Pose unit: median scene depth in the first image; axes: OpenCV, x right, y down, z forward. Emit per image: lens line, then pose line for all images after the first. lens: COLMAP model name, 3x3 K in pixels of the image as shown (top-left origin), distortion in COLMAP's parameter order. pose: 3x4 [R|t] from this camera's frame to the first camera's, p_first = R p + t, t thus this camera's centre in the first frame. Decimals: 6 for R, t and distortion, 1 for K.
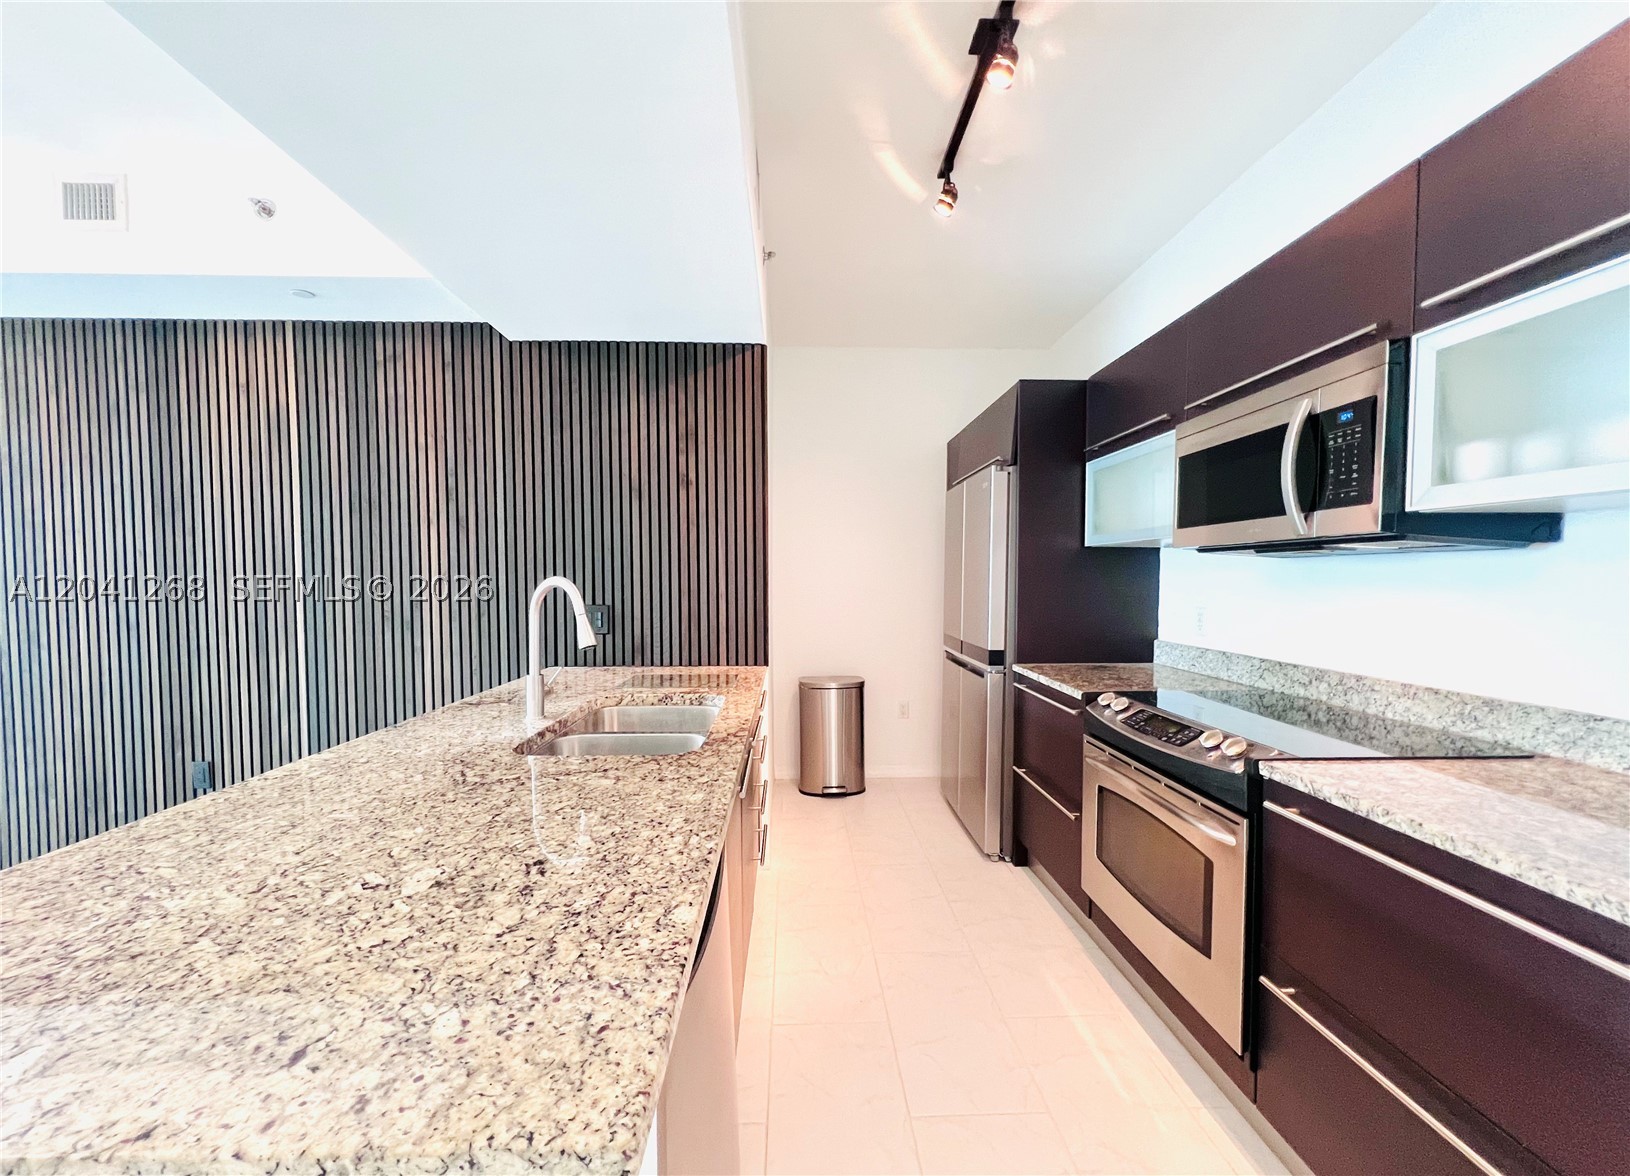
lens RADIAL K [[643.4, 0, 816.0], [0, 643.4, 602.5], [0, 0, 1]] dist [-0.000858, -0.000482]
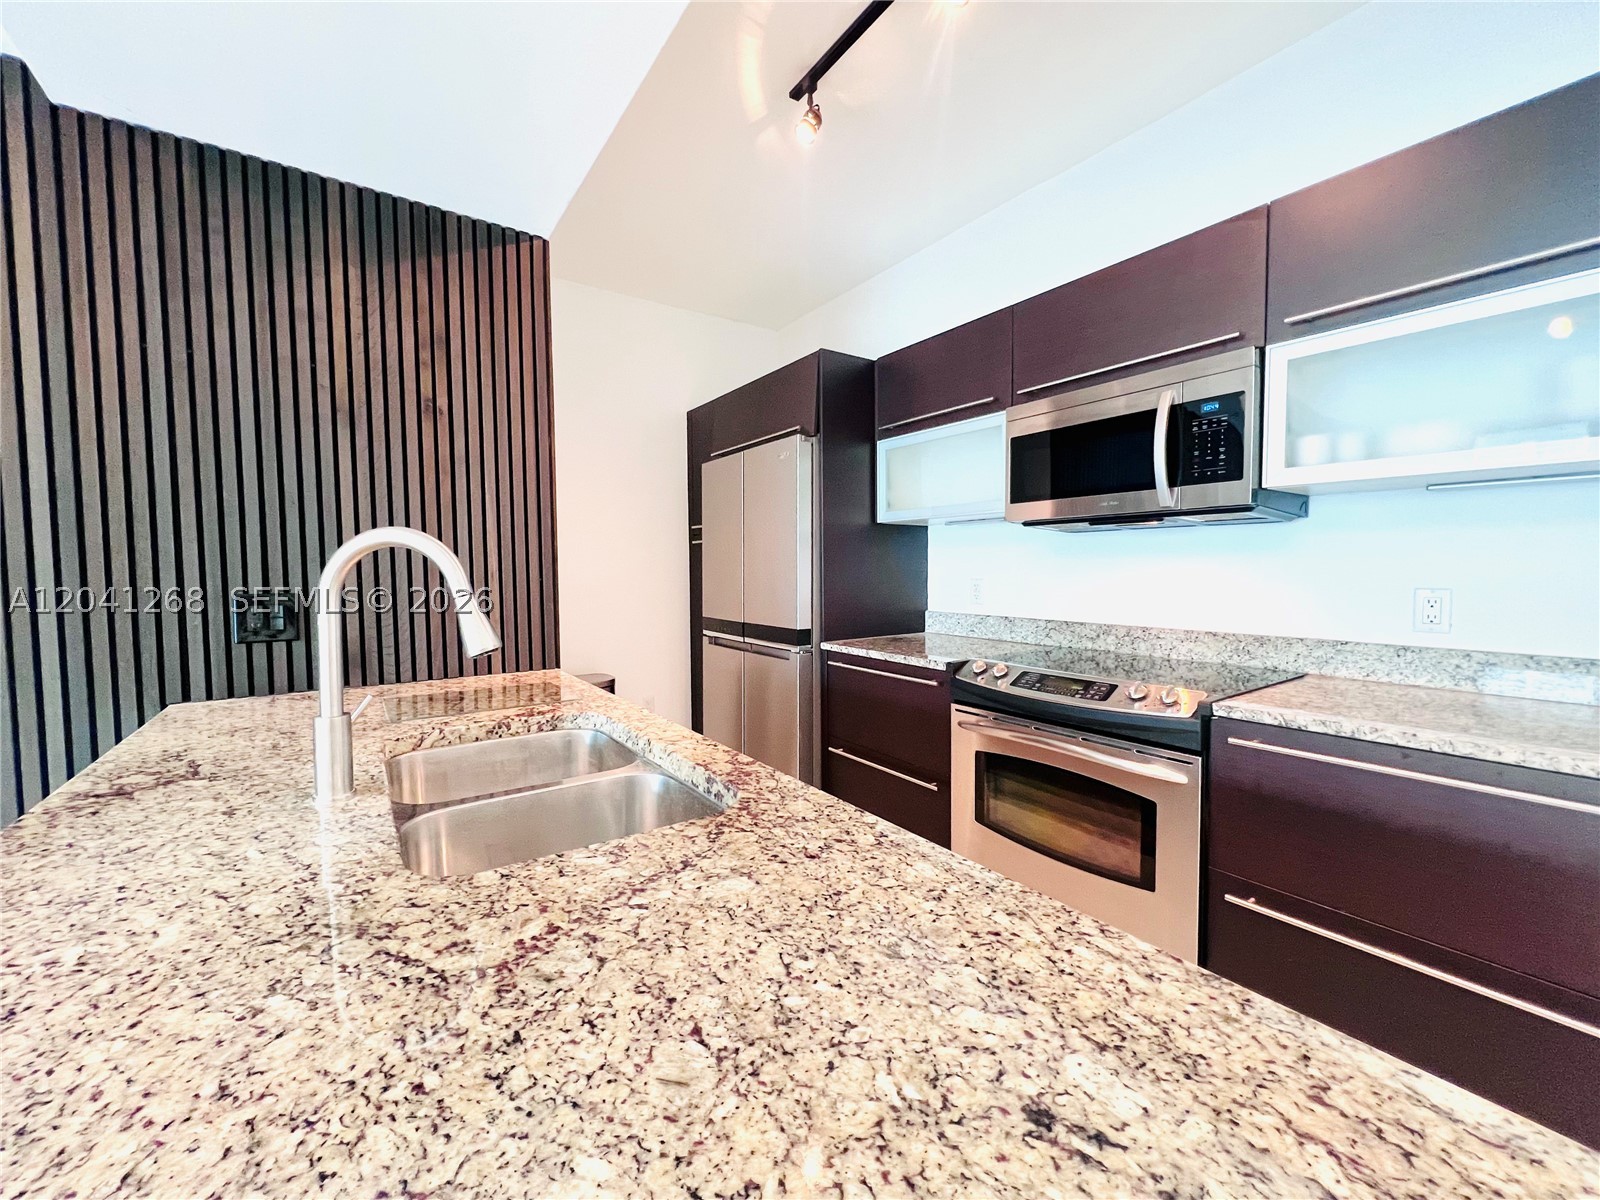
lens RADIAL K [[635.3, 0, 796.4], [0, 635.3, 590.6], [0, 0, 1]] dist [-0.002367, 0.000677]
pose [[0.841532, -0.027505, 0.539507, -0.448487], [0.029042, 0.999562, 0.005659, 0.021619], [-0.539426, 0.010906, 0.841962, 0.407140]]
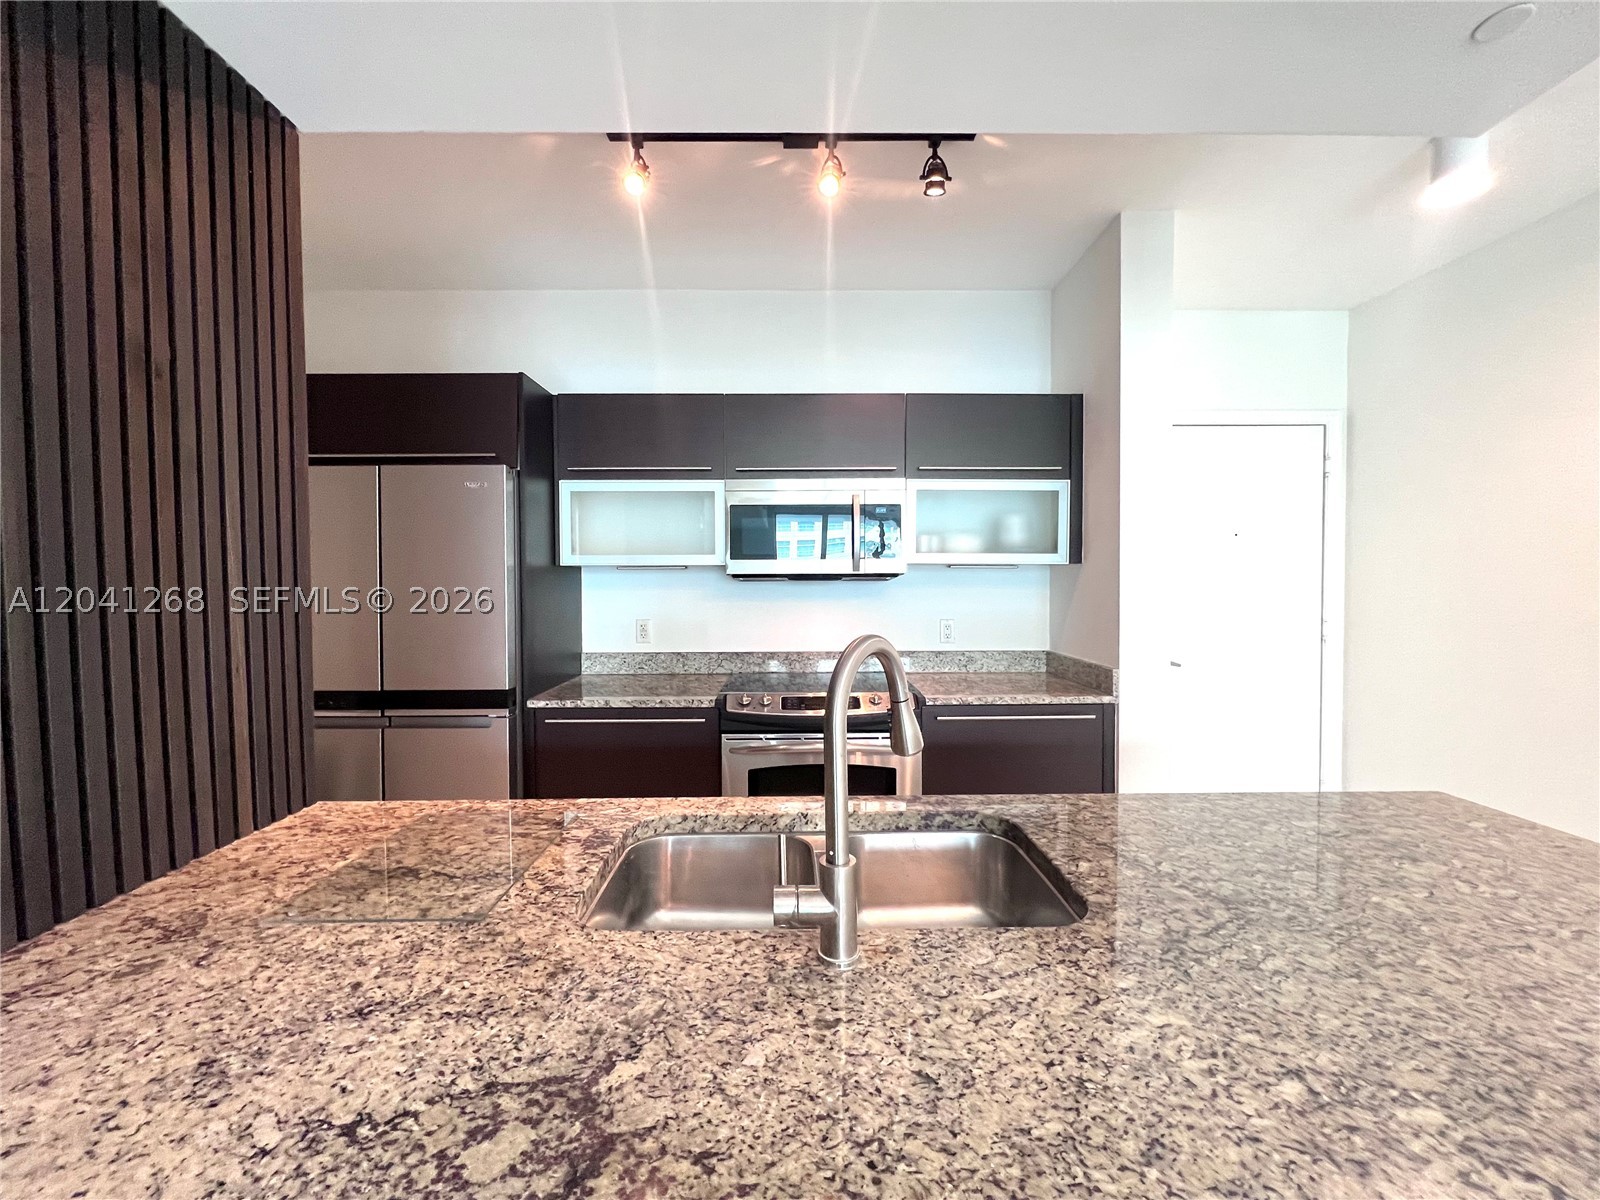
lens RADIAL K [[635.3, 0, 790.5], [0, 635.3, 599.3], [0, 0, 1]] dist [-0.002367, 0.000677]
pose [[0.039698, -0.035041, 0.998597, -0.997008], [0.045198, 0.998425, 0.033238, -0.098958], [-0.998189, 0.043815, 0.041220, 1.146942]]
